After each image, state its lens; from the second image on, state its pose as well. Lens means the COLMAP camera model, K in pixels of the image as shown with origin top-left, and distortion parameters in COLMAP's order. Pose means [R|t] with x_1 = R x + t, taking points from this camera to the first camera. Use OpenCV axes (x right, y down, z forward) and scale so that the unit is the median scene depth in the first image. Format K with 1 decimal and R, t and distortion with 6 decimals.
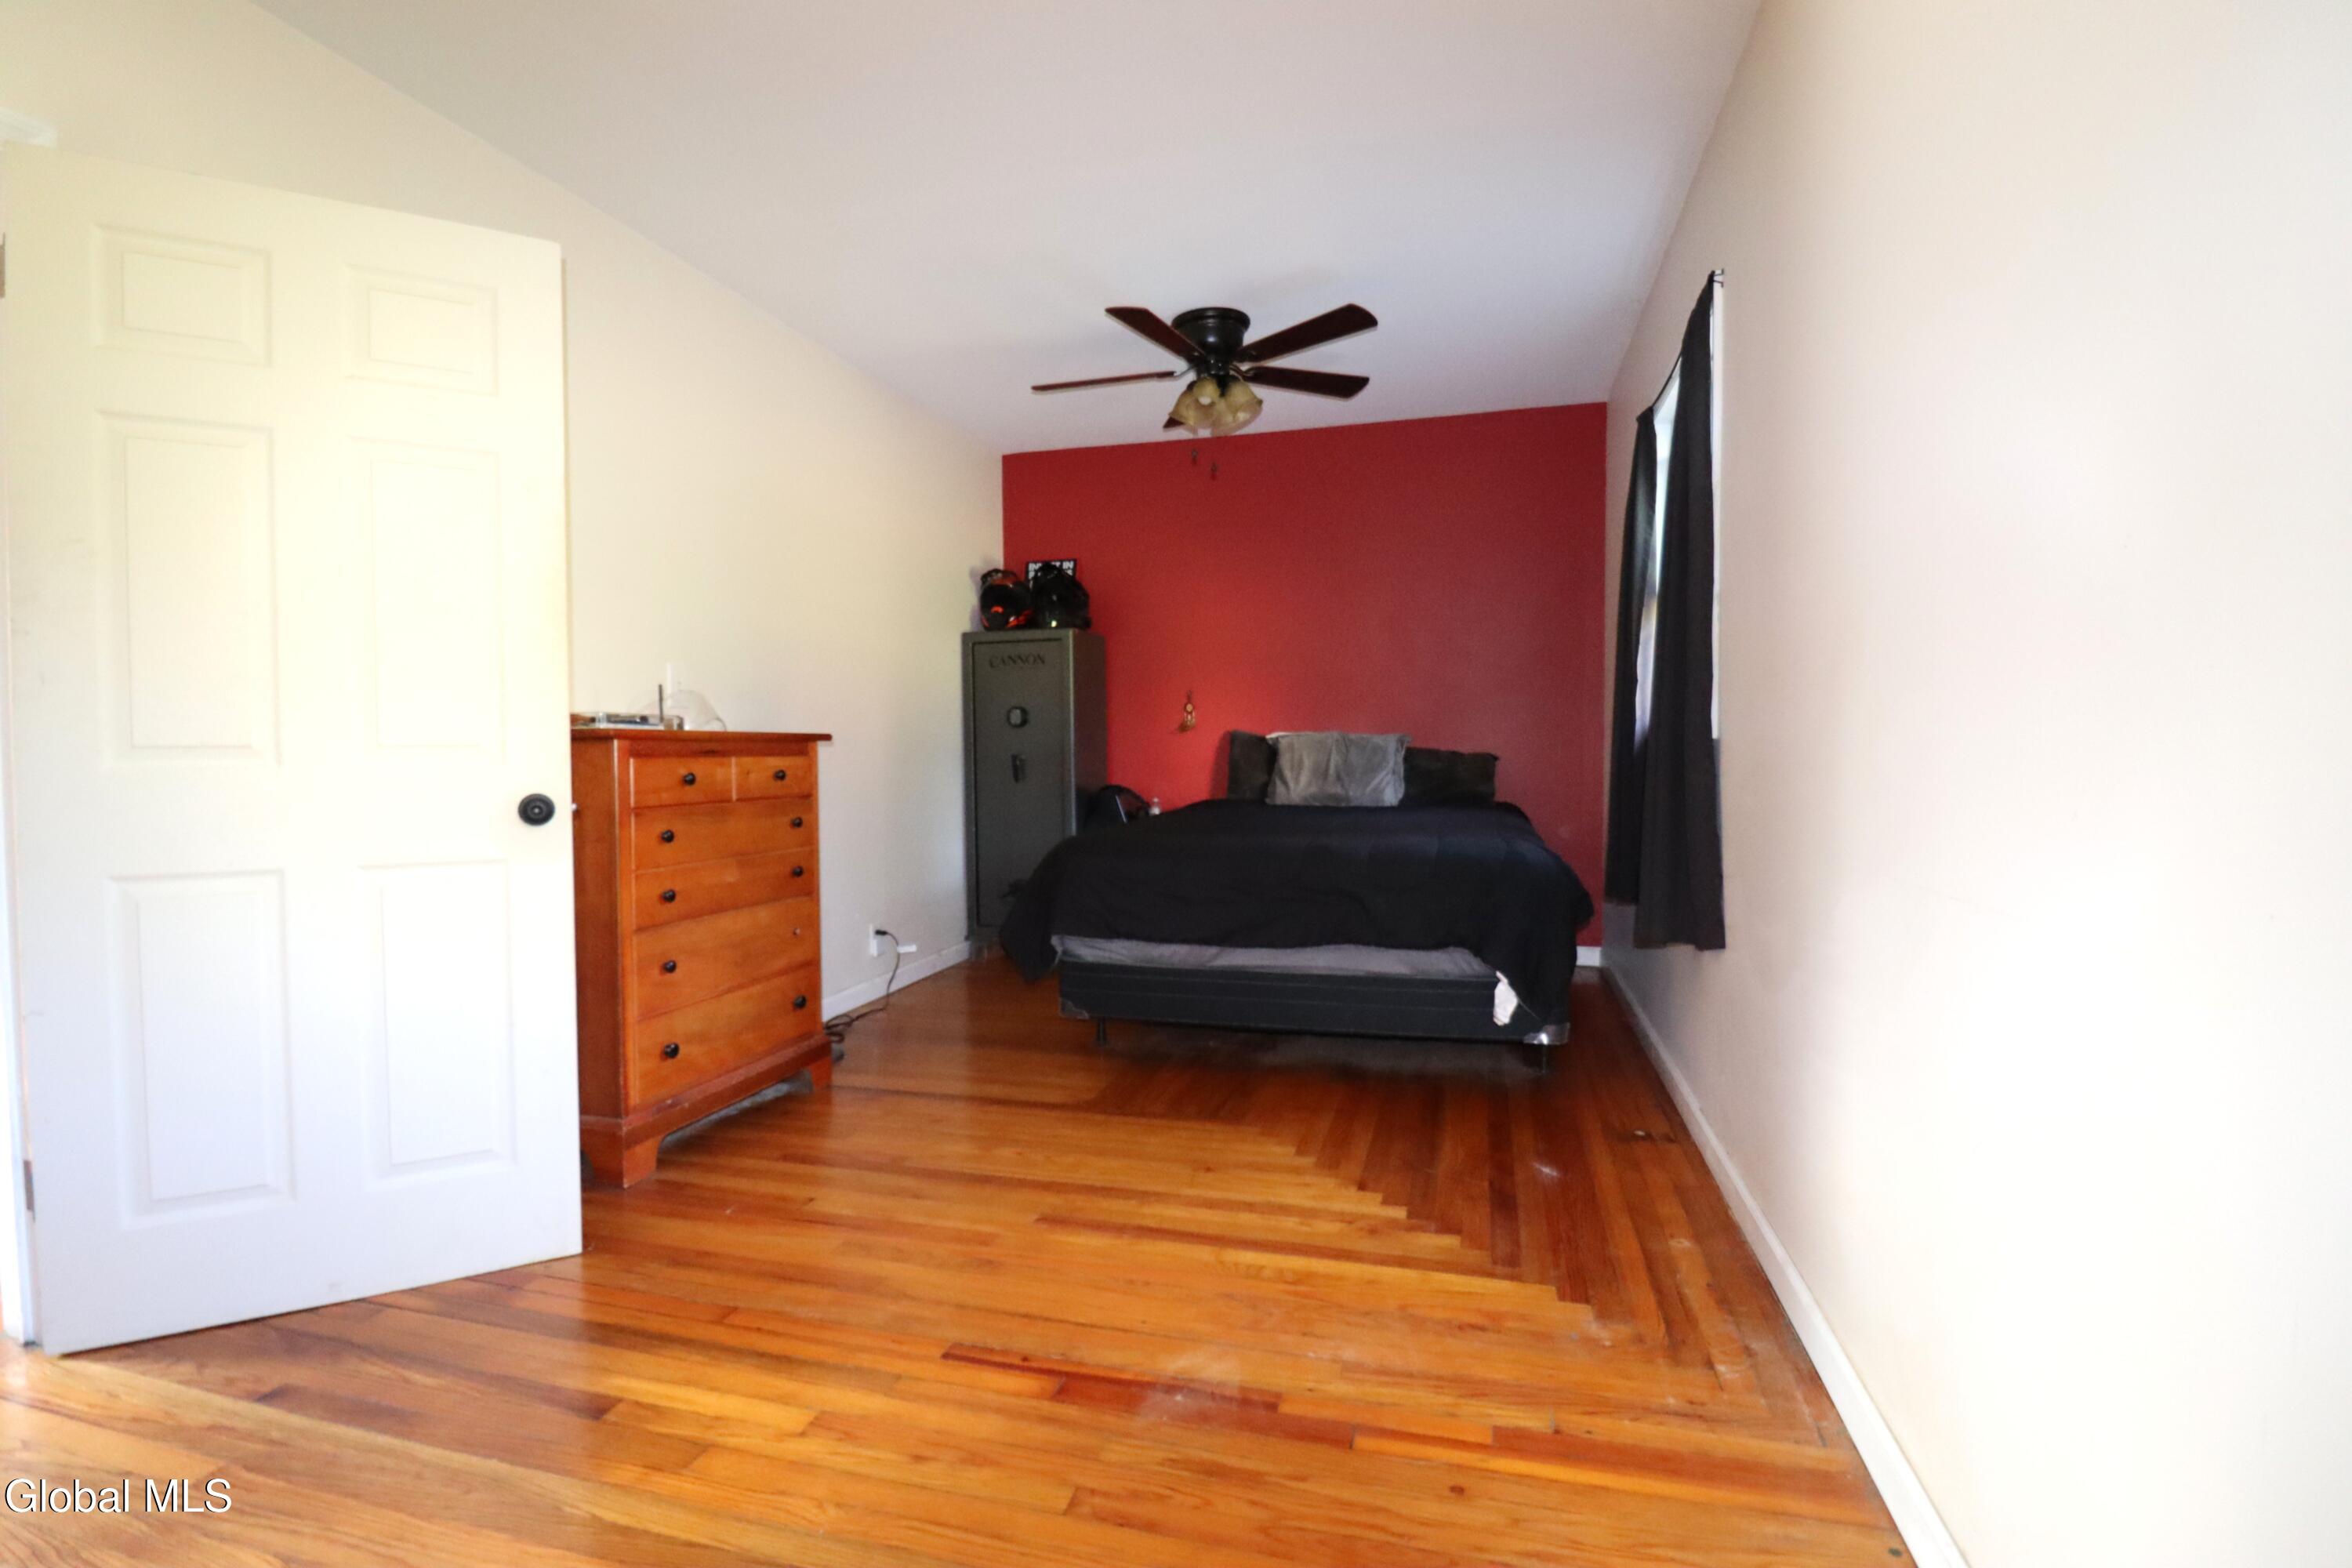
lens RADIAL K [[1093.9, 0, 1196.3], [0, 1093.9, 782.6], [0, 0, 1]] dist [-0.001471, -0.013664]
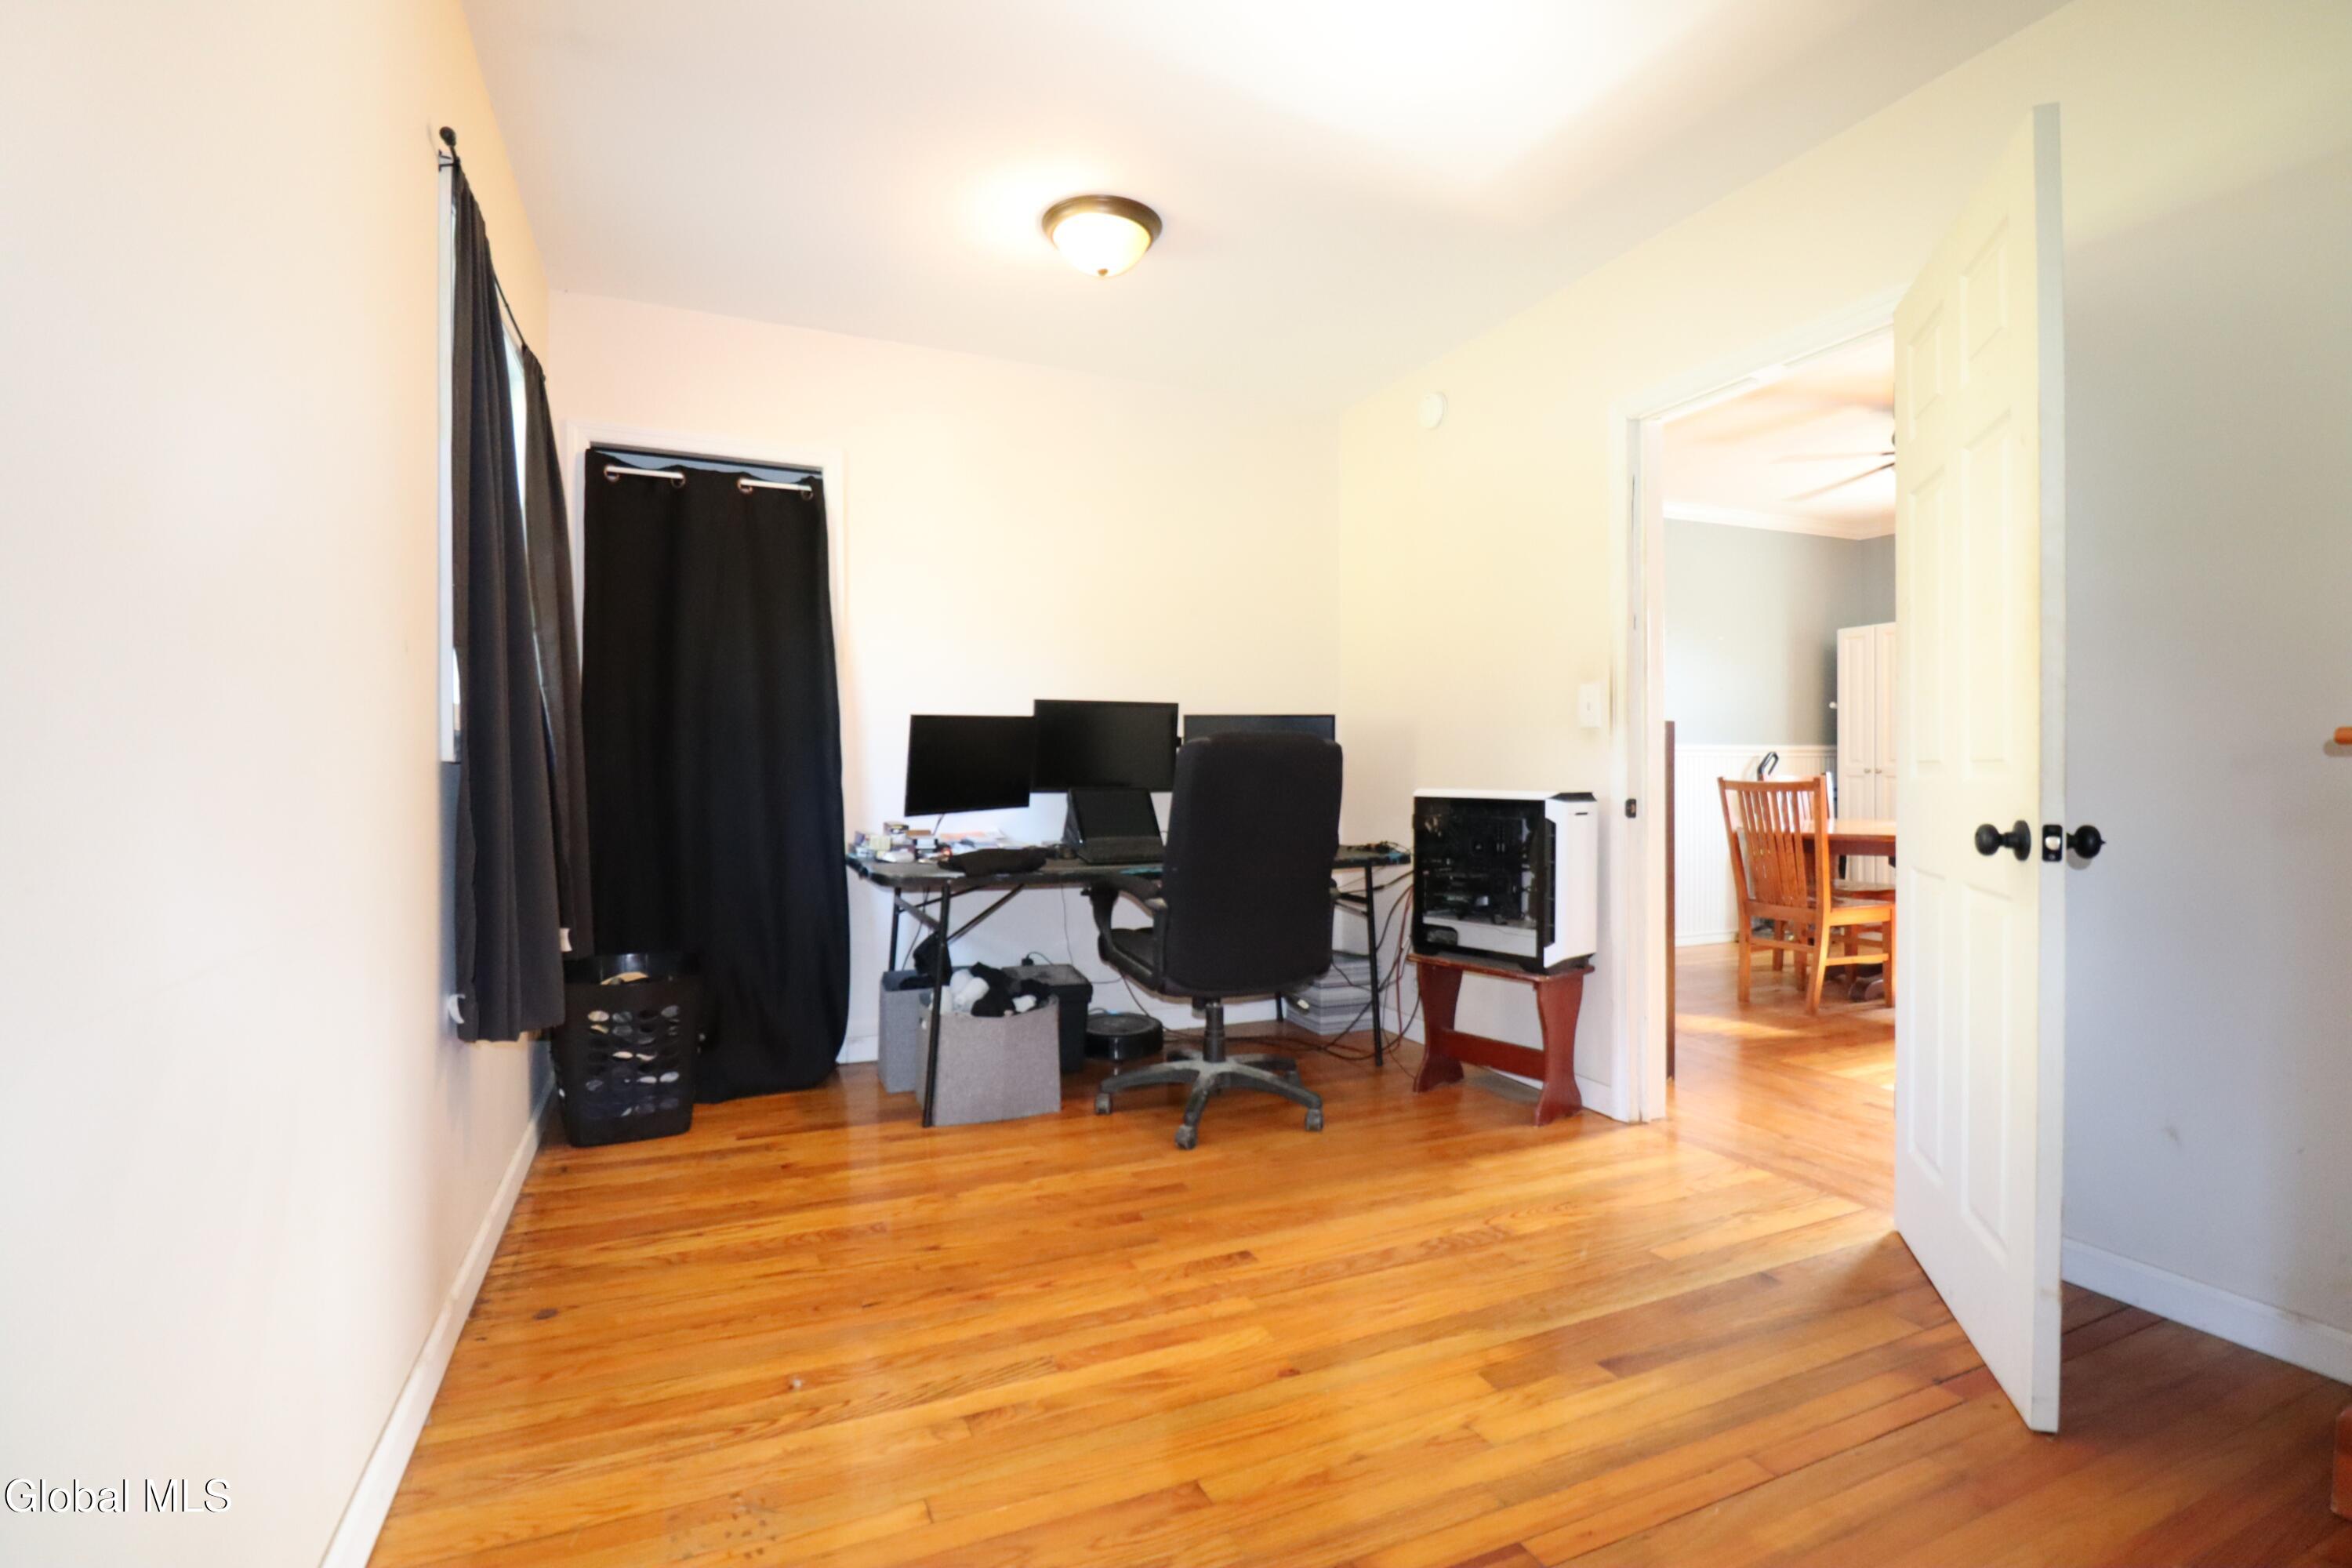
lens RADIAL K [[1093.9, 0, 1196.3], [0, 1093.9, 782.6], [0, 0, 1]] dist [-0.001471, -0.013664]
pose [[-0.769876, 0.011999, -0.638080, 0.217651], [-0.013566, 0.999290, 0.035159, -0.024022], [0.638049, 0.035724, -0.769167, 0.701012]]
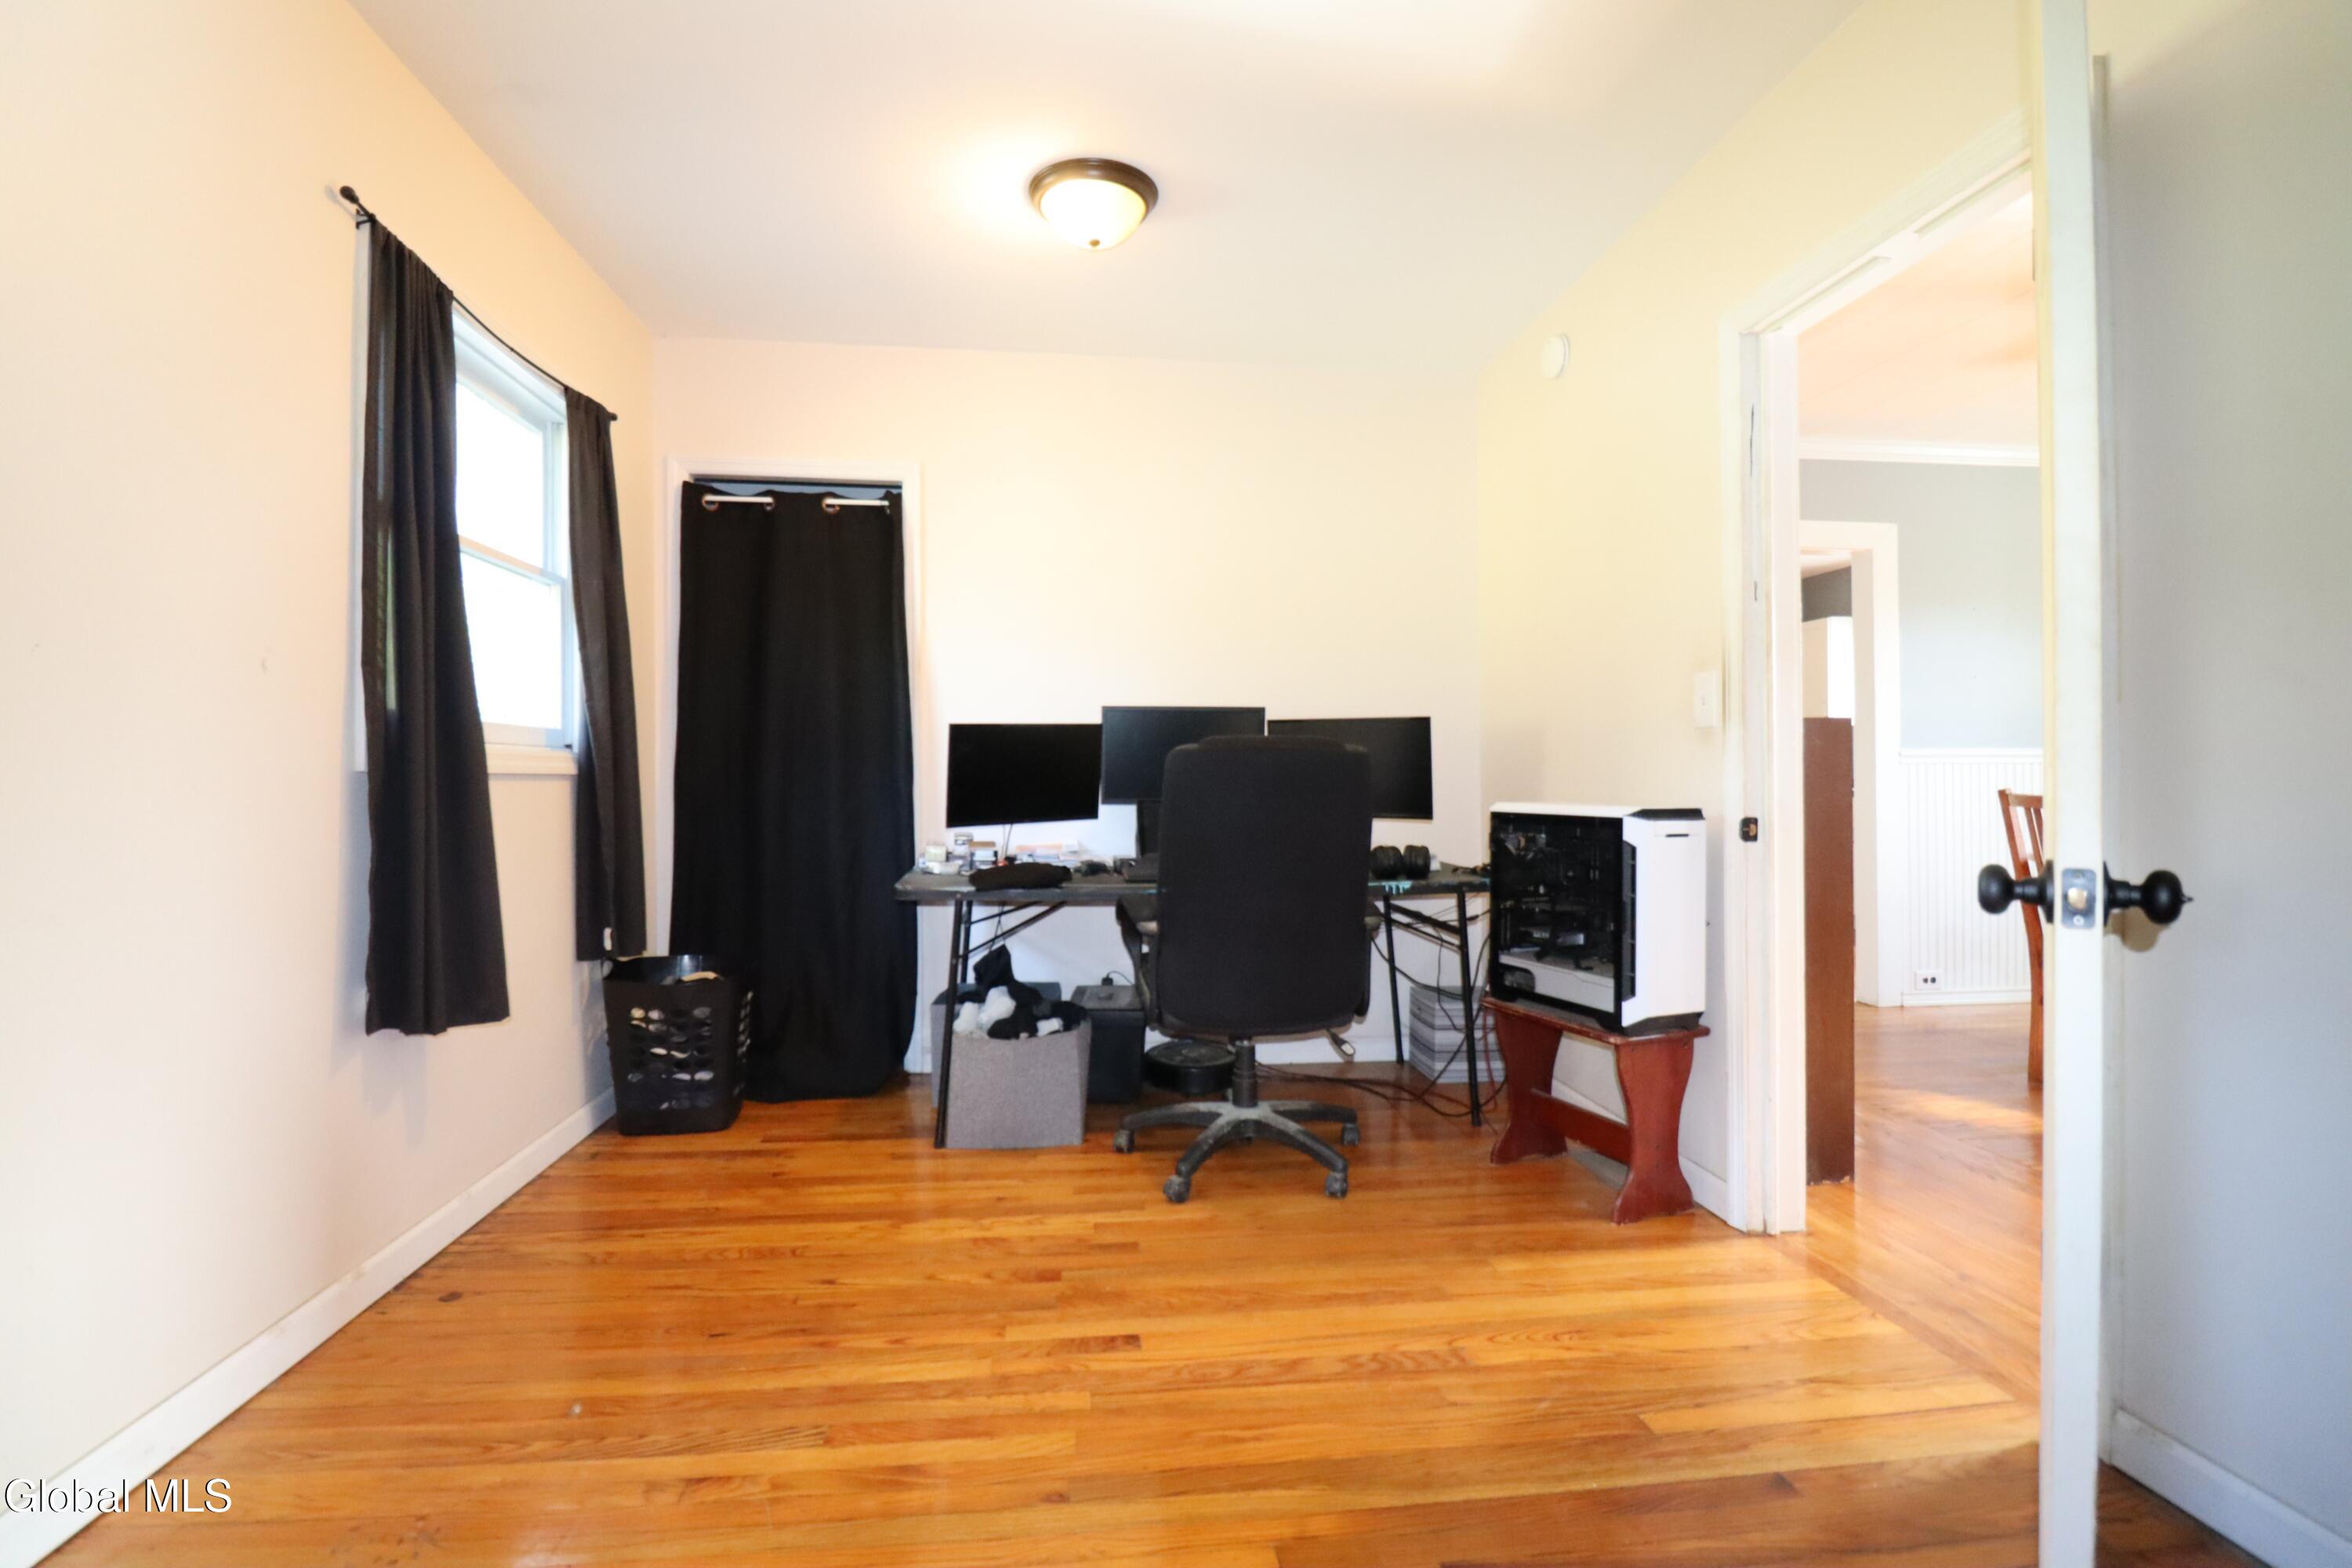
lens RADIAL K [[1102.3, 0, 1176.0], [0, 1102.3, 784.0], [0, 0, 1]] dist [0.000056, -0.016527]
pose [[-0.927434, 0.005732, -0.373943, -0.014684], [-0.005862, 0.999537, 0.029859, -0.024272], [0.373941, 0.029885, -0.926971, 0.753104]]
